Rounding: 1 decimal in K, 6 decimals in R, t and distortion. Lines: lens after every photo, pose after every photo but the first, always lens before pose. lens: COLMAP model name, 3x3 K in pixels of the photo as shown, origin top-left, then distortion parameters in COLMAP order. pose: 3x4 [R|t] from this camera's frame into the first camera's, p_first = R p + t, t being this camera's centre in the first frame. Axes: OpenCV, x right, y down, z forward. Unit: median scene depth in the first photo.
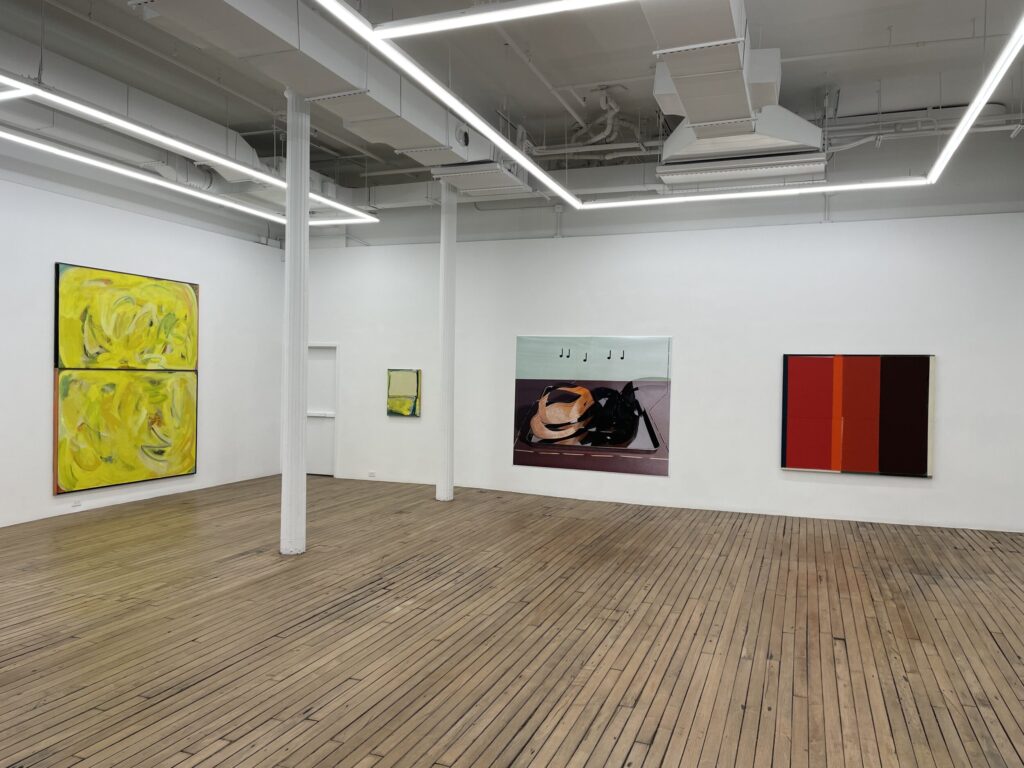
lens RADIAL K [[788.1, 0, 512.0], [0, 788.1, 384.0], [0, 0, 1]] dist [0.101661, -0.128104]
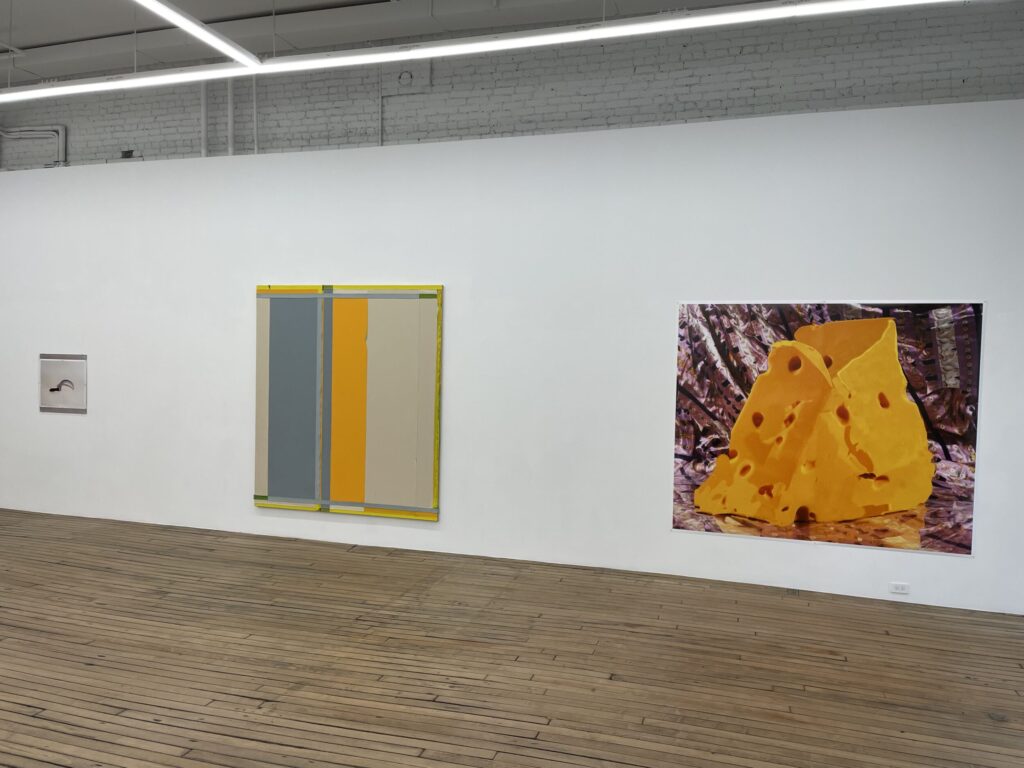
lens RADIAL K [[788.1, 0, 512.0], [0, 788.1, 384.0], [0, 0, 1]] dist [0.101661, -0.128104]
pose [[-0.041227, -0.065754, 0.996984, -0.894155], [-0.006079, 0.997830, 0.065558, -0.062683], [-0.999131, -0.003358, -0.041538, 0.518707]]
